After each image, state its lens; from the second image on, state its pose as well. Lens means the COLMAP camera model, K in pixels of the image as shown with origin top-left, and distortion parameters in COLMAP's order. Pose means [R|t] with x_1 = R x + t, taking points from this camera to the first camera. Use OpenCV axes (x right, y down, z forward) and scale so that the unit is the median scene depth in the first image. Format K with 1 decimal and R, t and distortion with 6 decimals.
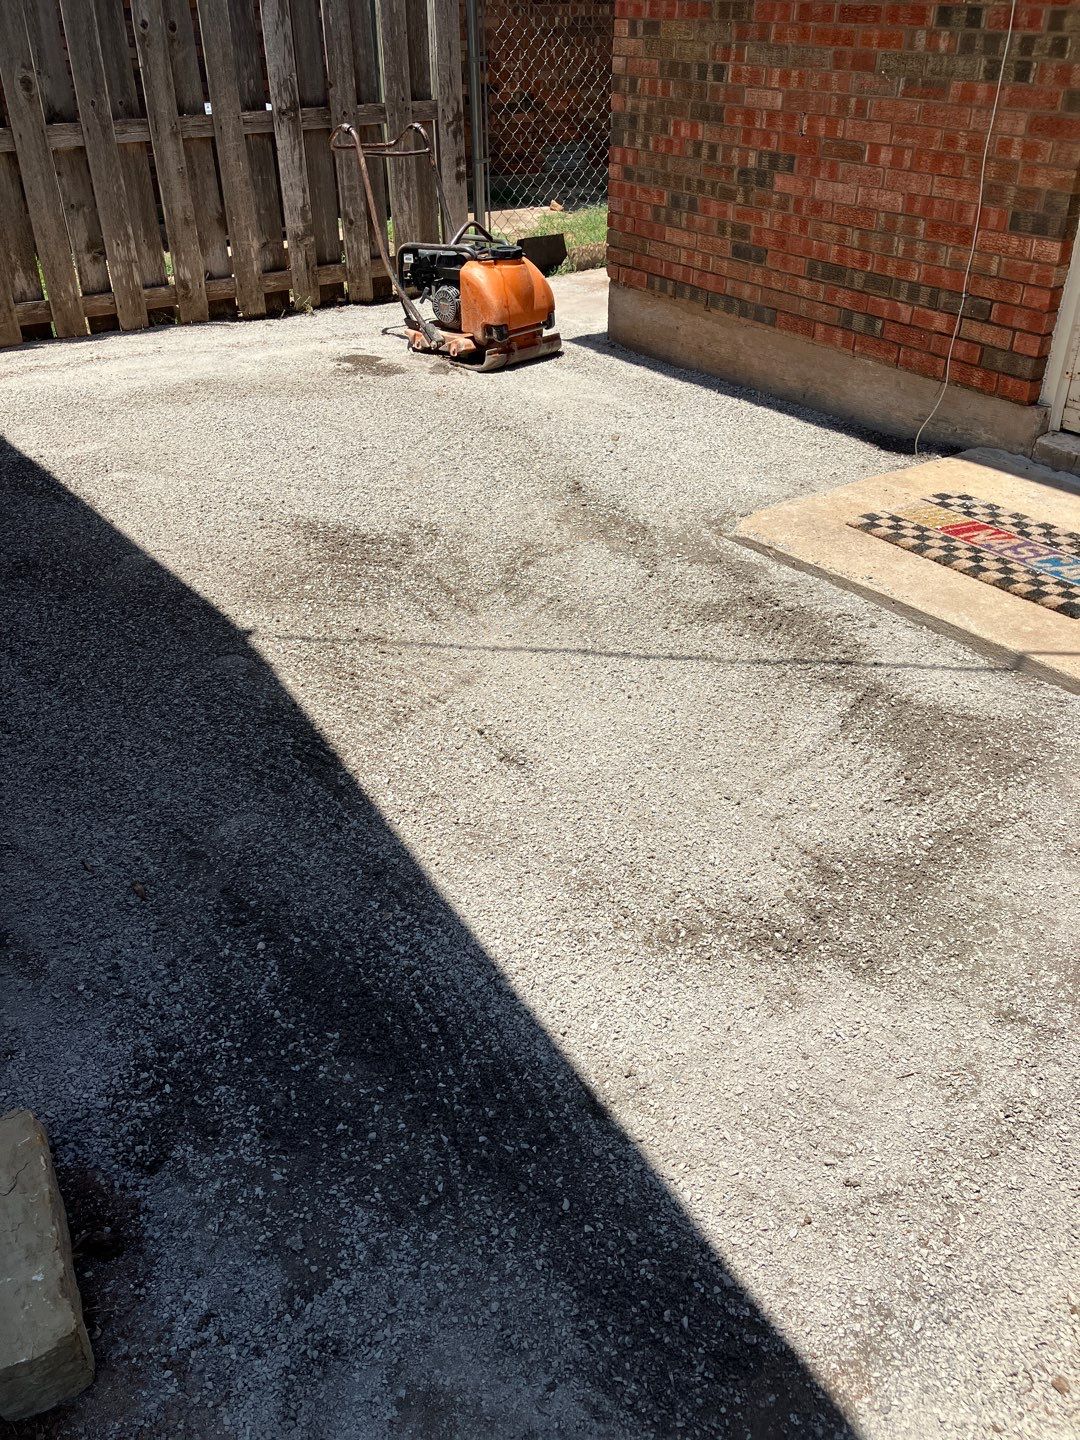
lens RADIAL K [[1190.0, 0, 543.0], [0, 1190.0, 713.0], [0, 0, 1]] dist [0.011959, 0.000383]
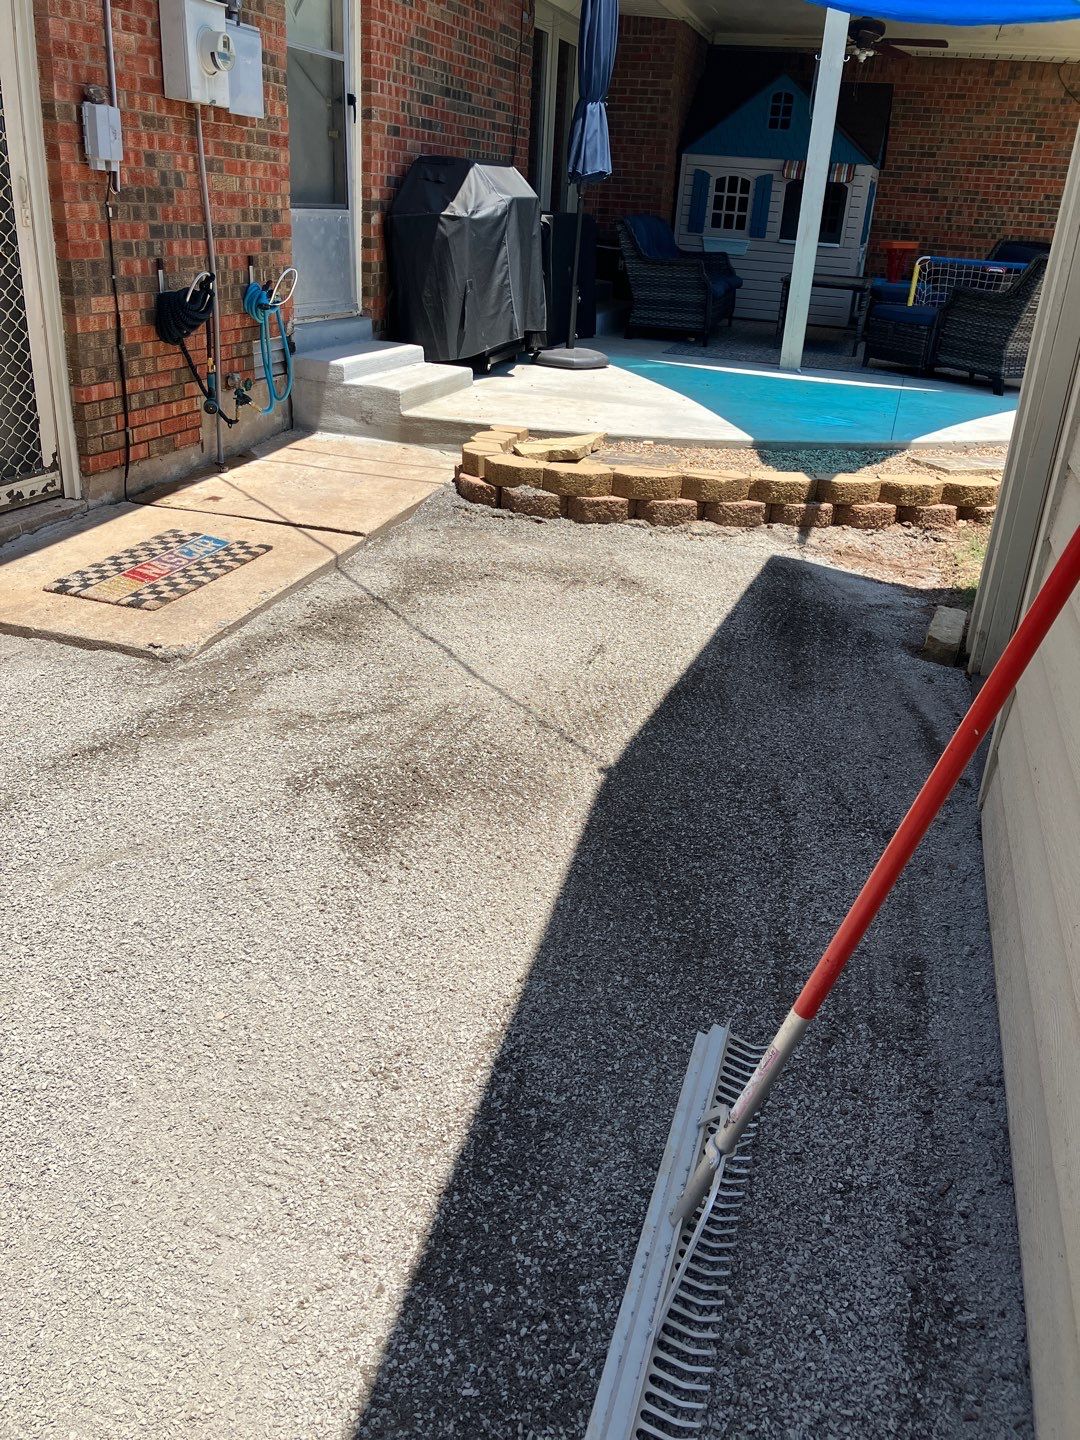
lens RADIAL K [[1190.0, 0, 543.0], [0, 1190.0, 713.0], [0, 0, 1]] dist [0.011959, 0.000383]
pose [[-0.641025, -0.346814, 0.684695, -0.910927], [0.339650, 0.671802, 0.658271, -0.813268], [-0.688277, 0.654525, -0.312846, 1.311025]]
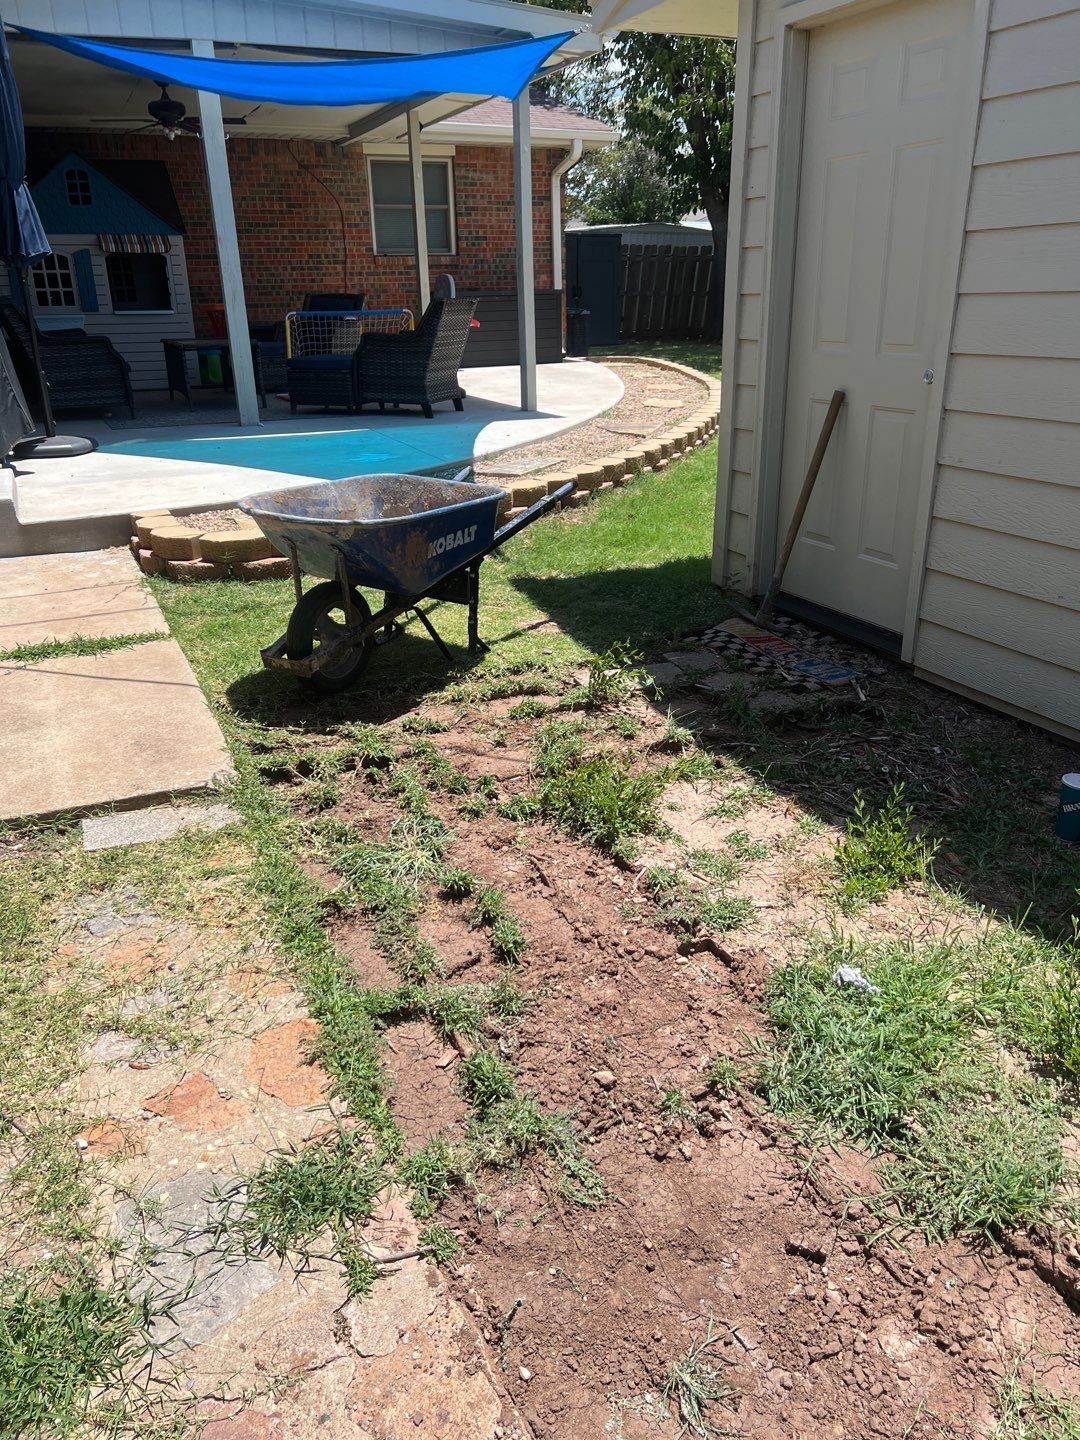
lens RADIAL K [[1085.3, 0, 548.4], [0, 1085.3, 741.1], [0, 0, 1]] dist [0.060154, -0.074350]
pose [[-0.989326, -0.046206, 0.138202, -0.268791], [0.084352, 0.591757, 0.801691, -1.010916], [-0.118825, 0.804791, -0.581543, 1.689098]]
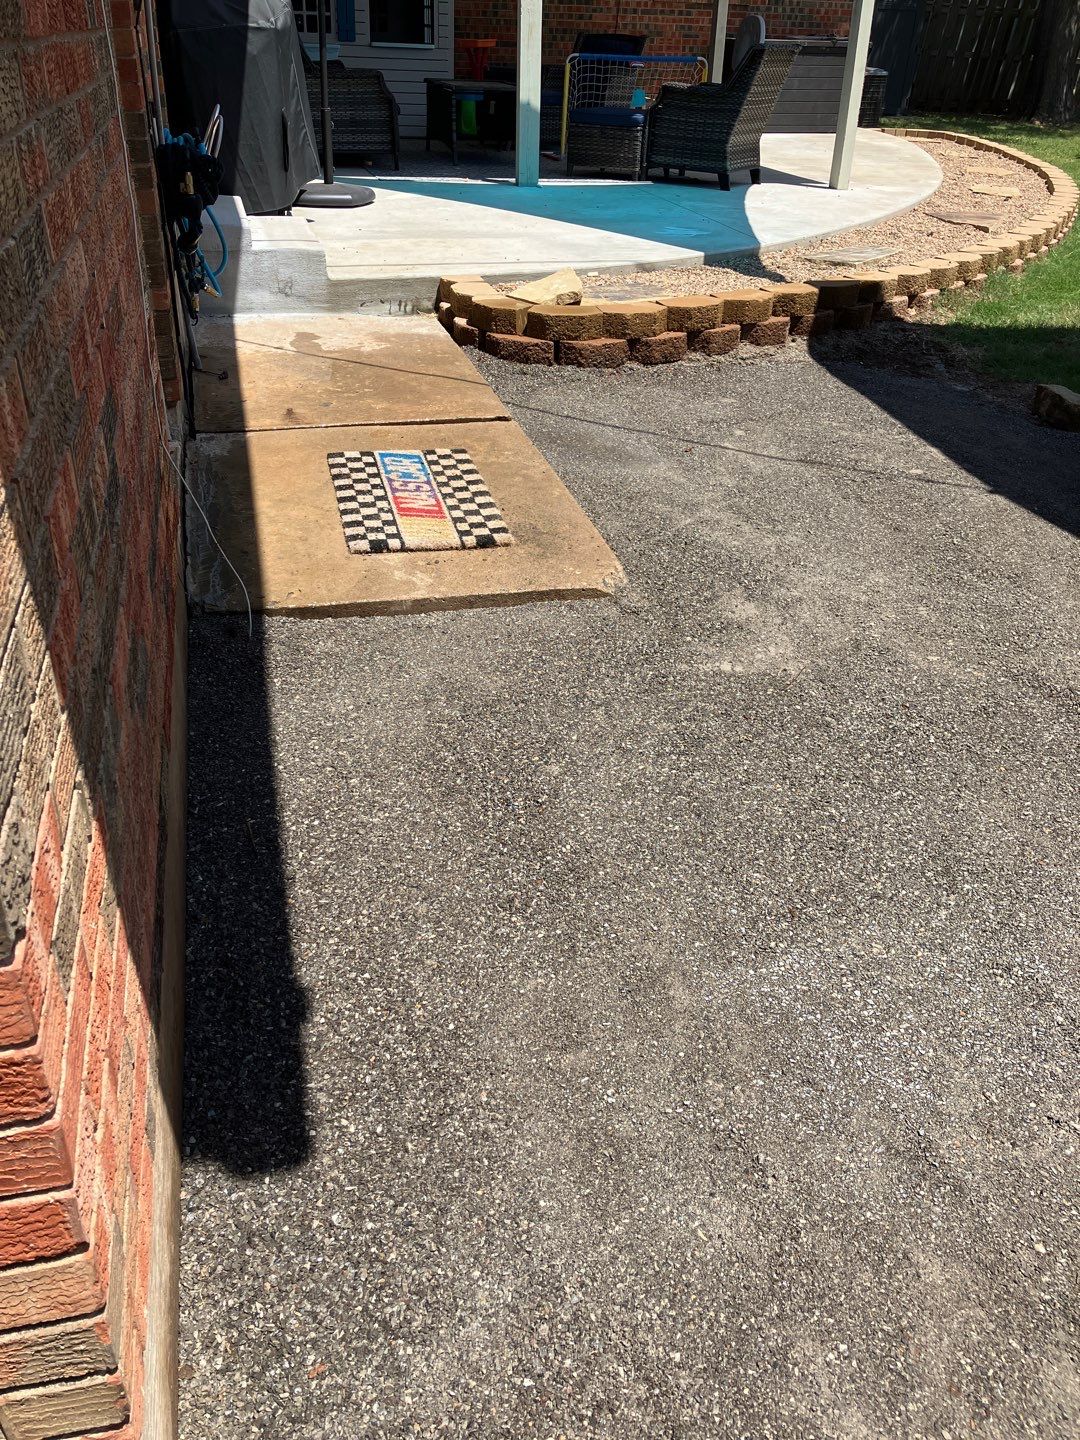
lens RADIAL K [[1190.0, 0, 543.0], [0, 1190.0, 713.0], [0, 0, 1]] dist [0.011959, 0.000383]
pose [[-0.948367, -0.186315, 0.256685, -0.045036], [0.132454, 0.502695, 0.854256, -1.018878], [-0.288194, 0.844148, -0.452061, 1.731317]]
